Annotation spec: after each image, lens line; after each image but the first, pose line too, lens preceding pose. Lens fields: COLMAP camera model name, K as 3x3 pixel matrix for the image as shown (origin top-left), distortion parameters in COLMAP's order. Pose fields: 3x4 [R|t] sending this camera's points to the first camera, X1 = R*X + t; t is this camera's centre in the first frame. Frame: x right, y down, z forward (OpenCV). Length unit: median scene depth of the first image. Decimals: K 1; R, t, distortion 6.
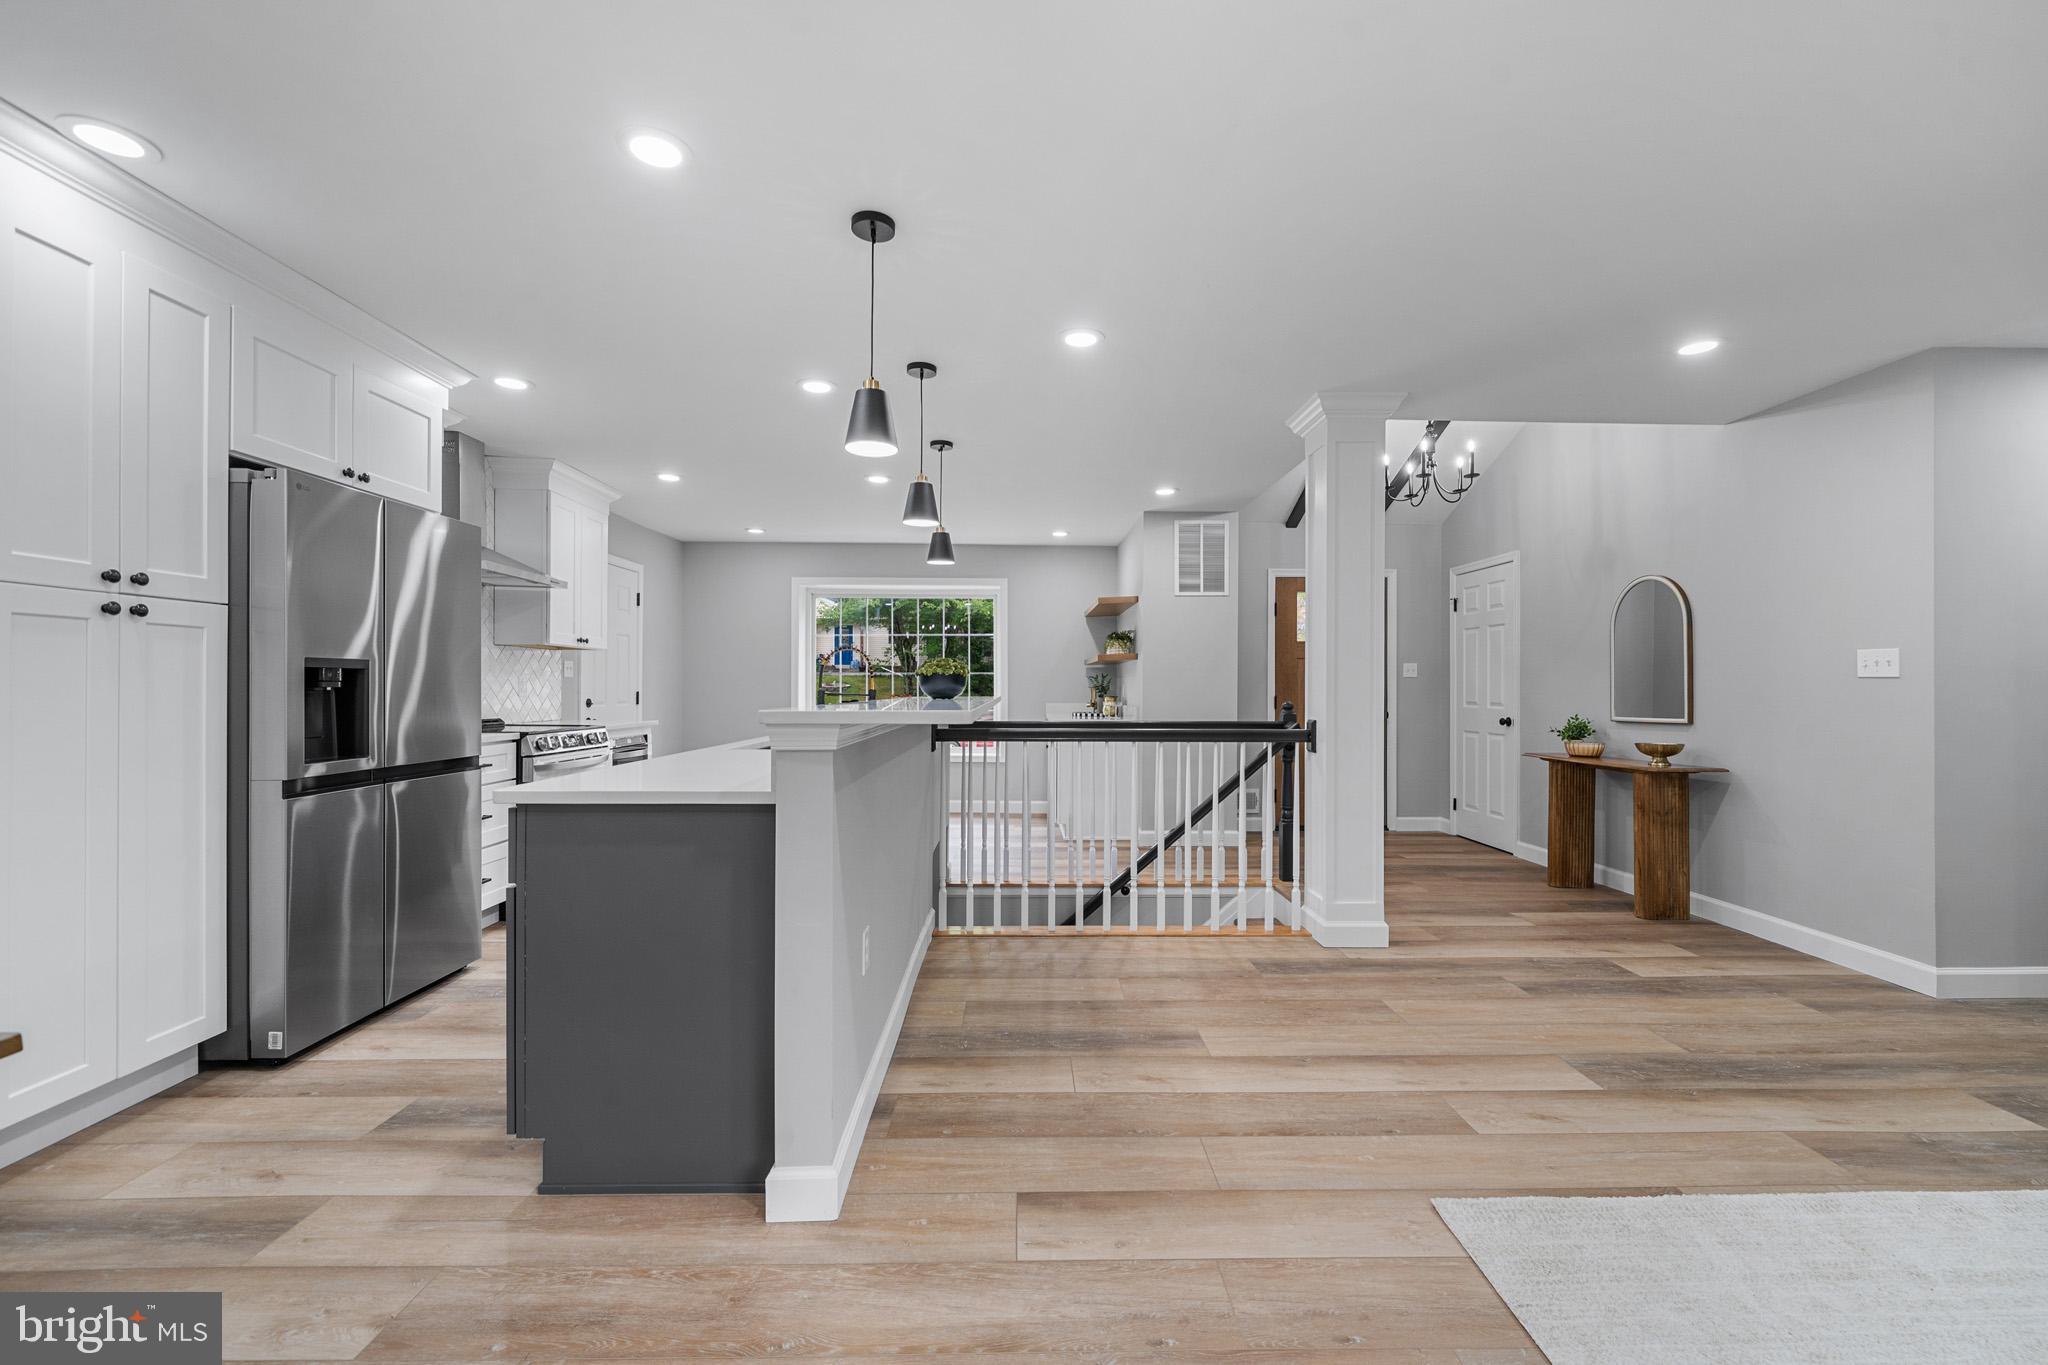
lens RADIAL K [[836.8, 0, 1029.0], [0, 836.8, 684.4], [0, 0, 1]] dist [-0.002820, 0.001444]
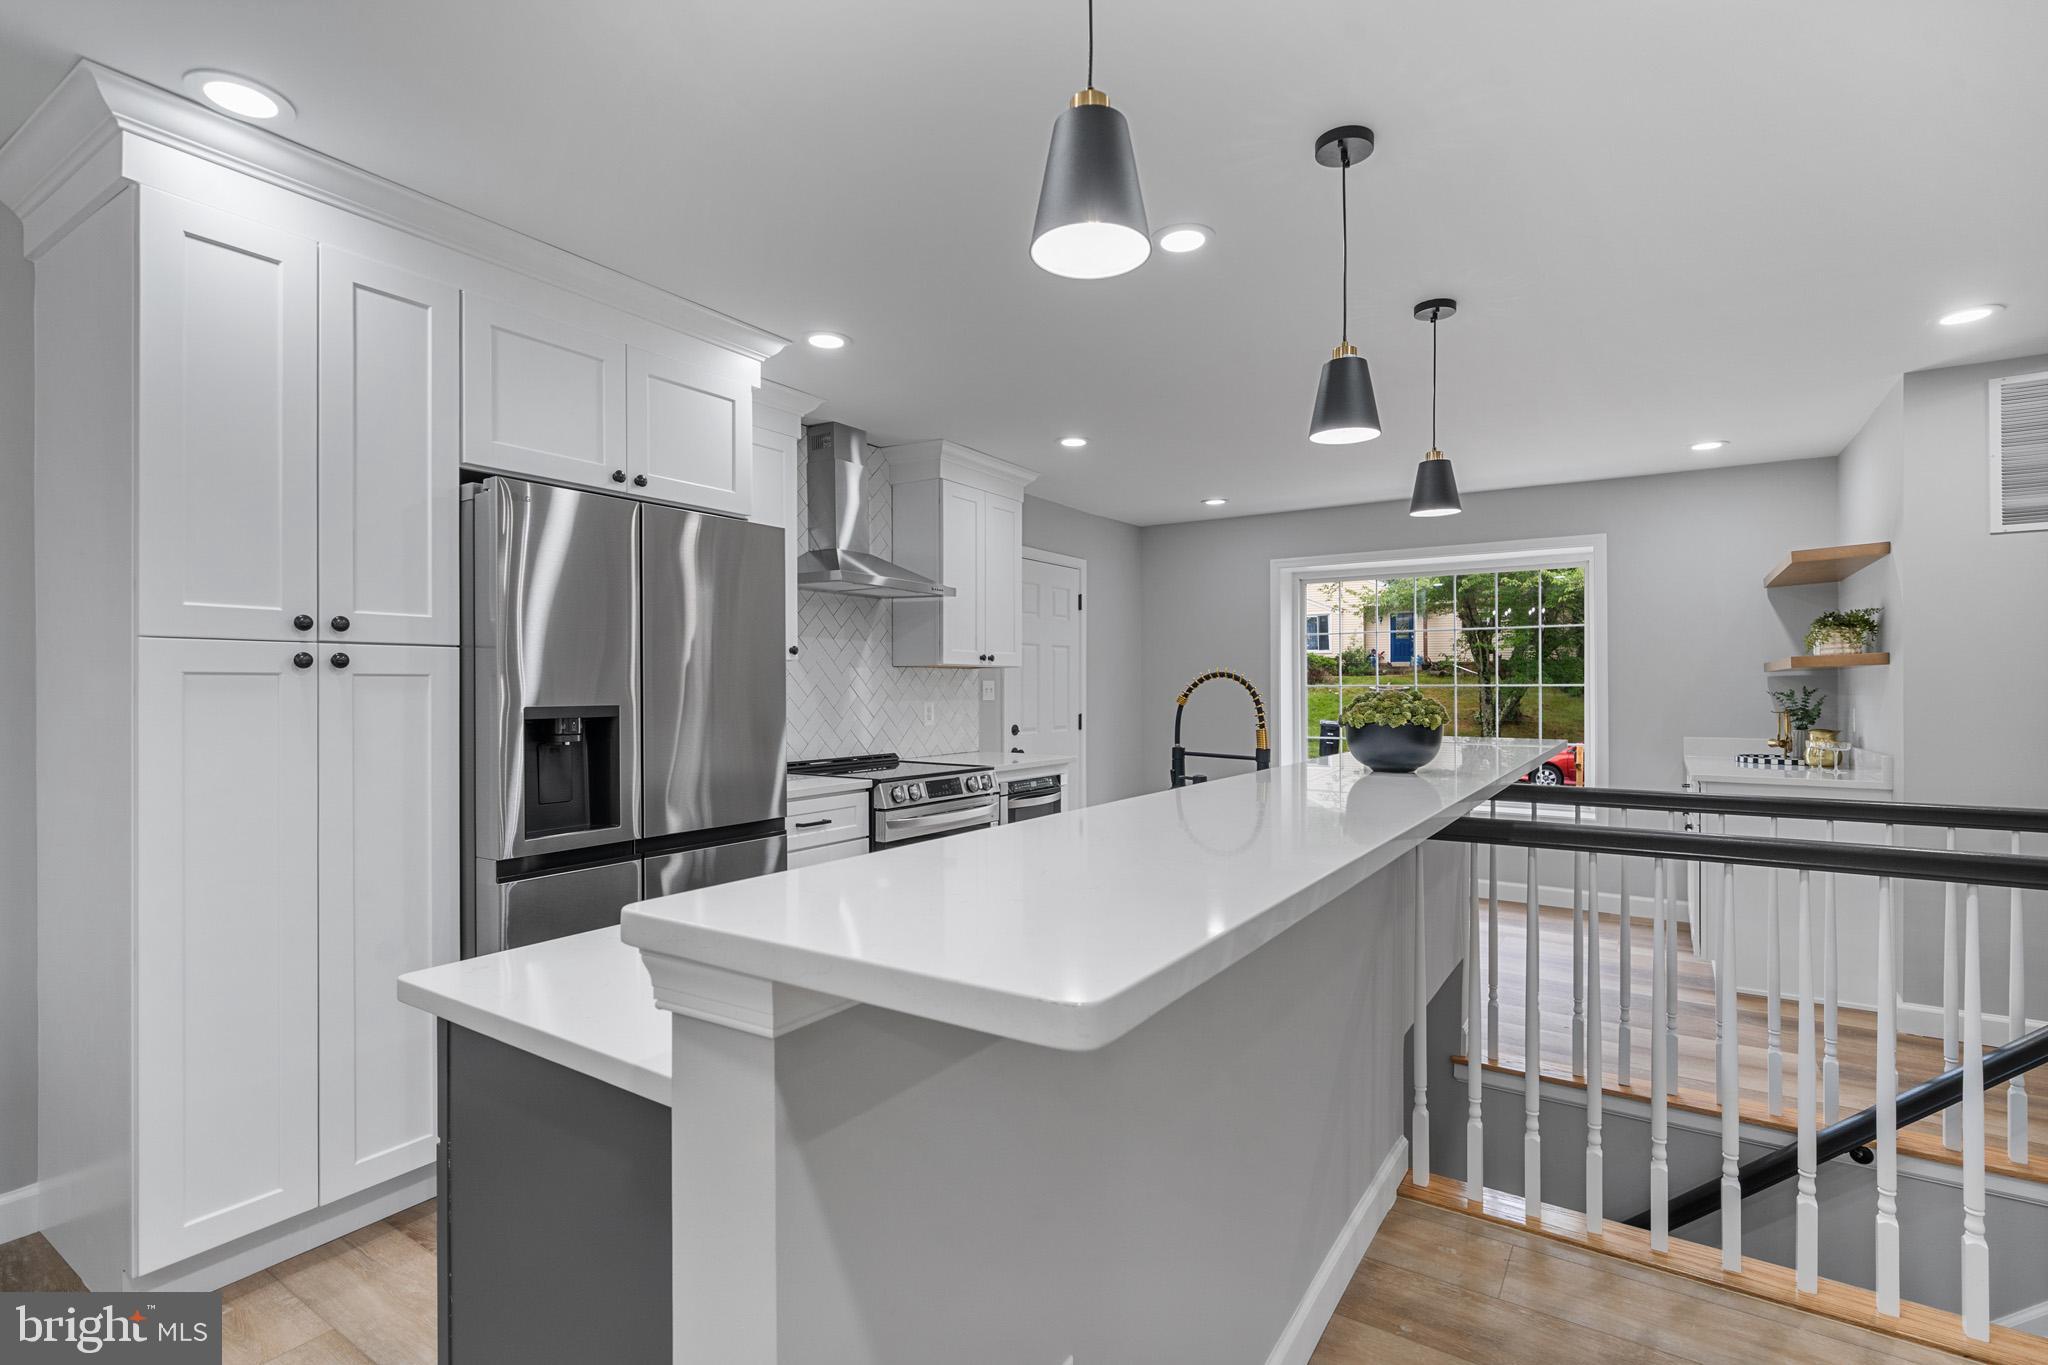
lens RADIAL K [[953.7, 0, 1033.5], [0, 953.7, 686.2], [0, 0, 1]] dist [0.002152, 0.001382]
pose [[0.826208, -0.006599, -0.563326, 0.046785], [0.008062, 0.999967, 0.000110, -0.037358], [0.563307, -0.004632, 0.826234, 0.391393]]
